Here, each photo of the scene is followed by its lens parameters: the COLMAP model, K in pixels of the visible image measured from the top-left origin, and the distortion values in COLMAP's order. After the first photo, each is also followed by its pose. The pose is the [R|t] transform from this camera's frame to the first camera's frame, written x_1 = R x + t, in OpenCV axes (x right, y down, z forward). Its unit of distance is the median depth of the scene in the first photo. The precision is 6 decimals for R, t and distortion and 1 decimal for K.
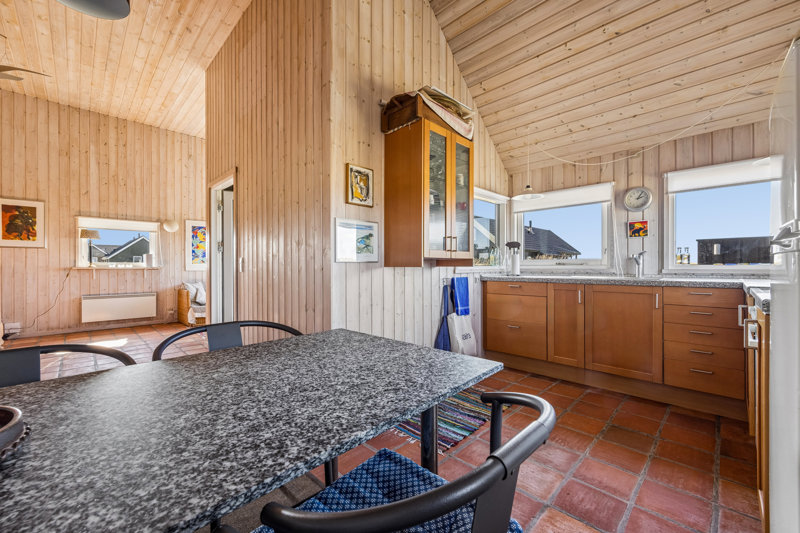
lens RADIAL K [[323.9, 0, 401.4], [0, 323.9, 269.6], [0, 0, 1]] dist [-0.003615, -0.002765]
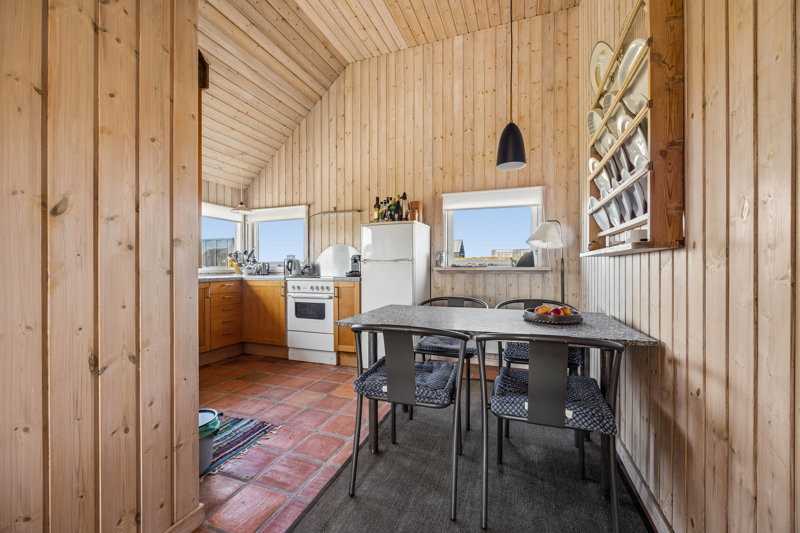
lens RADIAL K [[323.9, 0, 405.7], [0, 323.9, 269.4], [0, 0, 1]] dist [-0.003615, -0.002765]
pose [[-0.439221, 0.003074, 0.898374, -0.723075], [0.004076, 0.999991, -0.001429, 0.001846], [-0.898370, 0.003034, -0.439229, 0.710619]]
